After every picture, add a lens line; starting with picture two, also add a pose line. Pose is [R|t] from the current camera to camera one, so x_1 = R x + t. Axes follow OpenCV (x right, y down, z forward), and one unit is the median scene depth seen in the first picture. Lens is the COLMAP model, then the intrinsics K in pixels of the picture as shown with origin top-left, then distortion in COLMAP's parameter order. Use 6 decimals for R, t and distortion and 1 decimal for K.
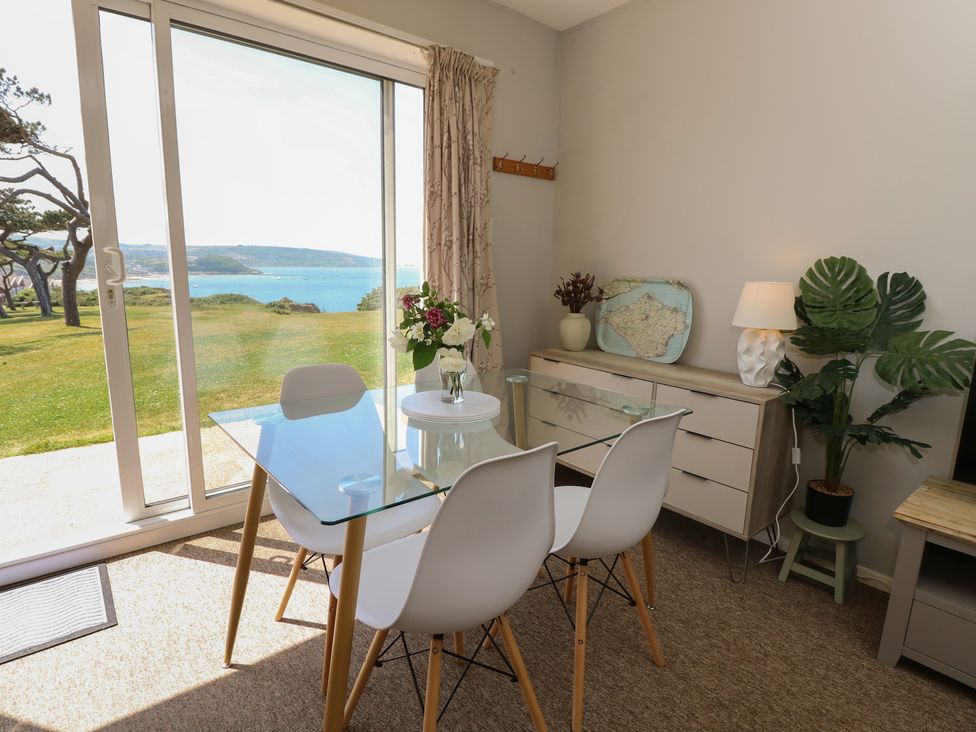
lens RADIAL K [[522.0, 0, 485.3], [0, 522.0, 361.9], [0, 0, 1]] dist [-0.010684, -0.008413]
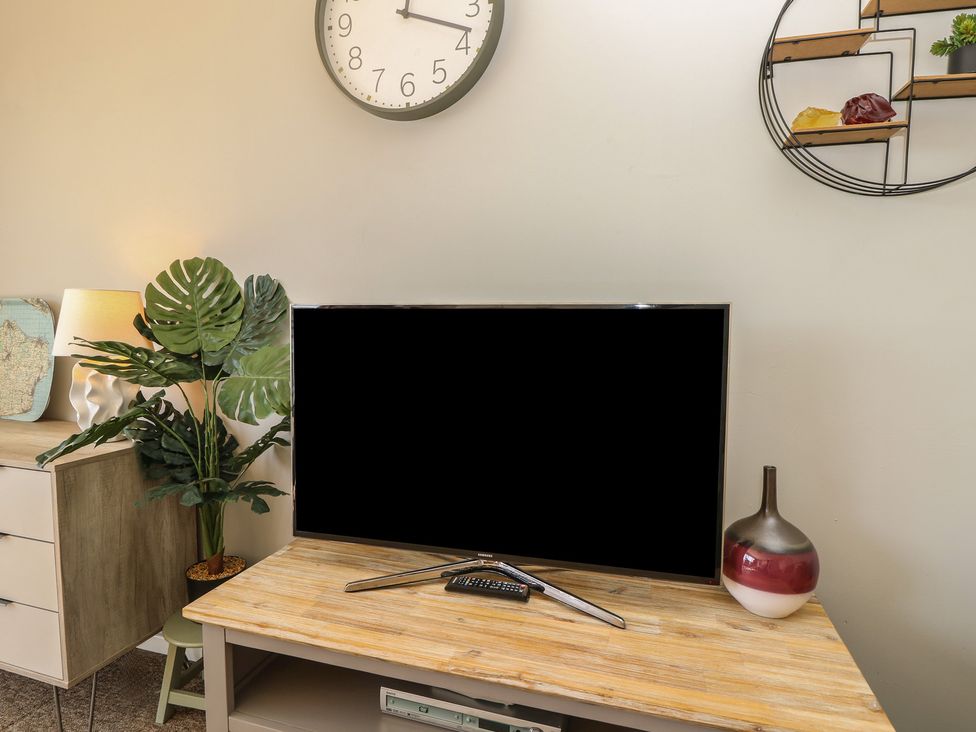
lens RADIAL K [[522.0, 0, 490.0], [0, 522.0, 369.1], [0, 0, 1]] dist [-0.010684, -0.008413]
pose [[0.819027, -0.055442, 0.571070, 0.446314], [0.111016, 0.991824, -0.062928, 0.042065], [-0.562913, 0.114938, 0.818486, 0.120091]]
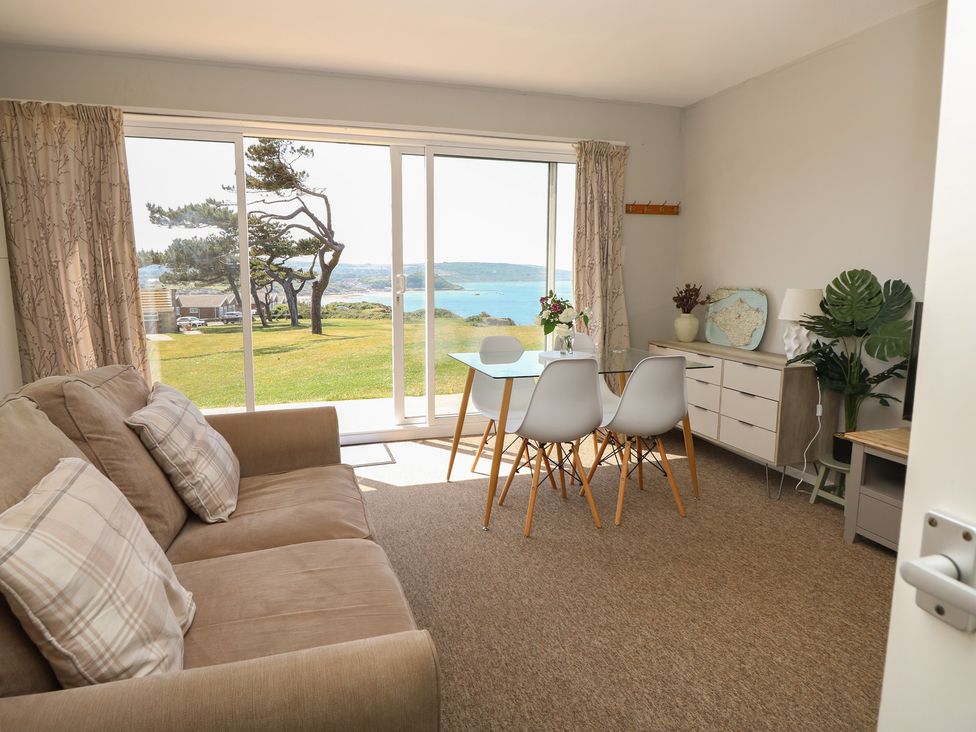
lens RADIAL K [[566.3, 0, 454.6], [0, 566.3, 348.8], [0, 0, 1]] dist [-0.015573, -0.002984]
pose [[0.914946, 0.027997, -0.402603, 0.231673], [-0.052101, 0.997437, -0.049043, 0.106873], [0.400198, 0.065848, 0.914060, -0.604523]]
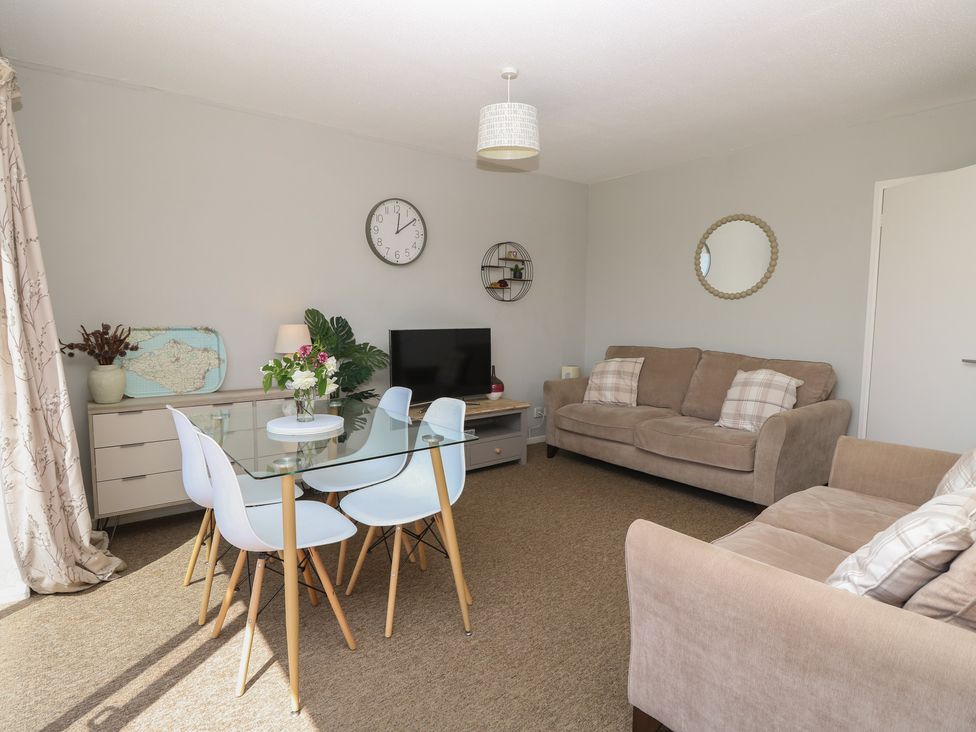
lens RADIAL K [[522.0, 0, 491.5], [0, 522.0, 365.3], [0, 0, 1]] dist [-0.010684, -0.008413]
pose [[0.018479, -0.114439, 0.993258, -0.844044], [0.180782, 0.977436, 0.109253, -0.073813], [-0.983350, 0.177544, 0.038750, 0.273868]]
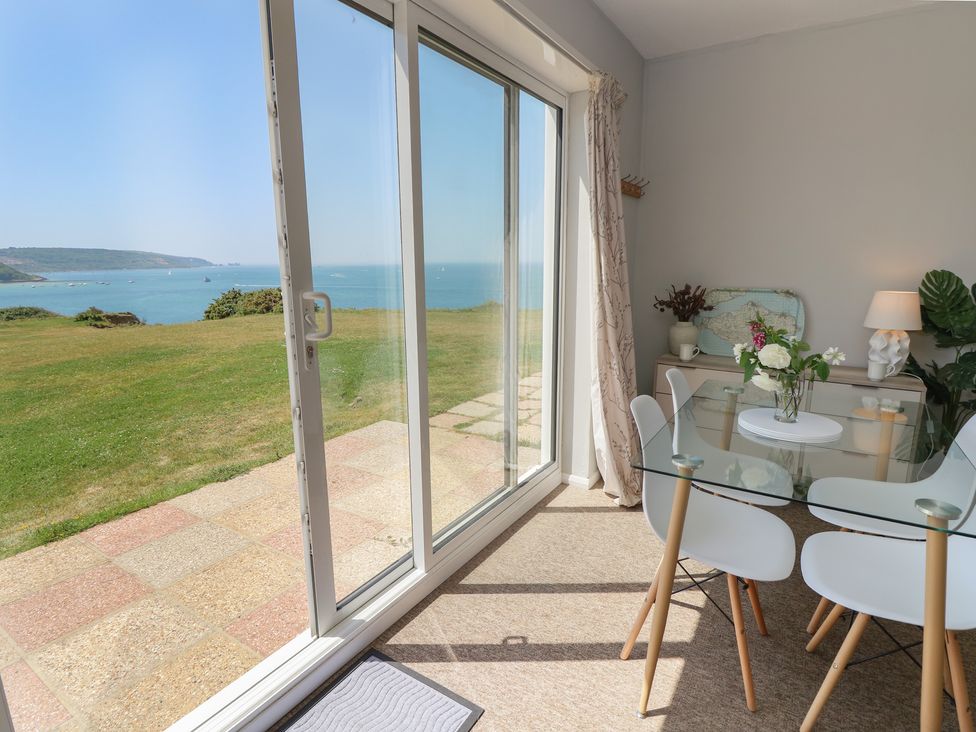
lens RADIAL K [[522.0, 0, 481.7], [0, 522.0, 359.0], [0, 0, 1]] dist [-0.010684, -0.008413]
pose [[0.953949, -0.082389, 0.288432, -0.599304], [0.080651, 0.996581, 0.017927, -0.074826], [-0.288923, 0.006161, 0.957333, 0.085032]]
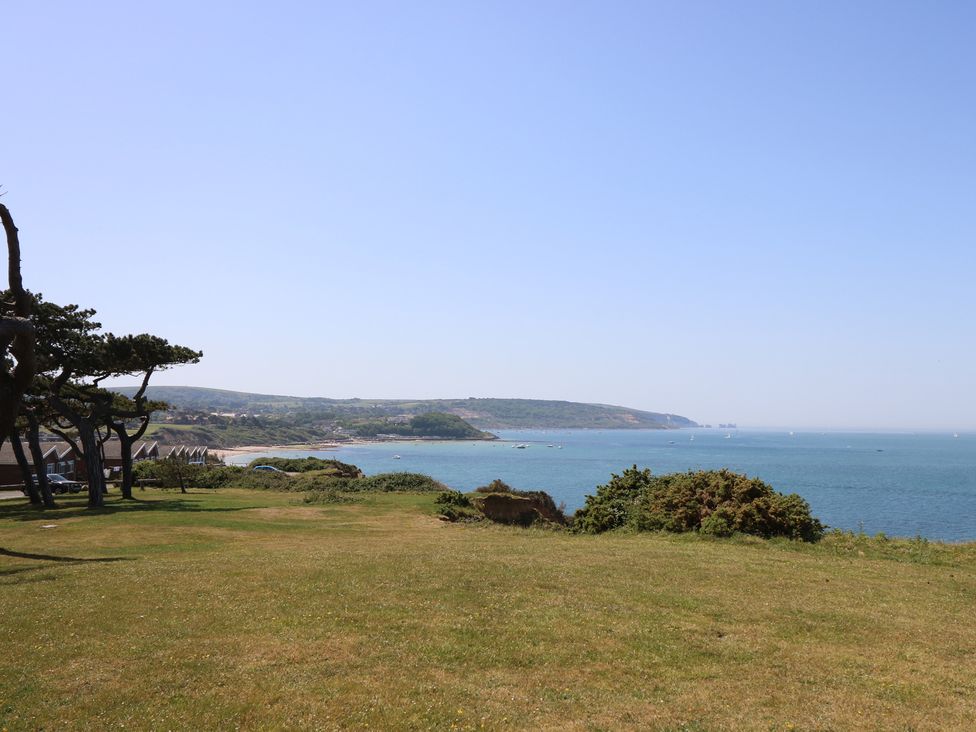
lens RADIAL K [[818.7, 0, 494.6], [0, 818.7, 365.6], [0, 0, 1]] dist [0.032265, -0.005769]
pose [[0.912659, -0.036365, -0.407102, -0.322906], [-0.068527, 0.968321, -0.240124, -0.652770], [0.402937, 0.247048, 0.881254, 3.829223]]
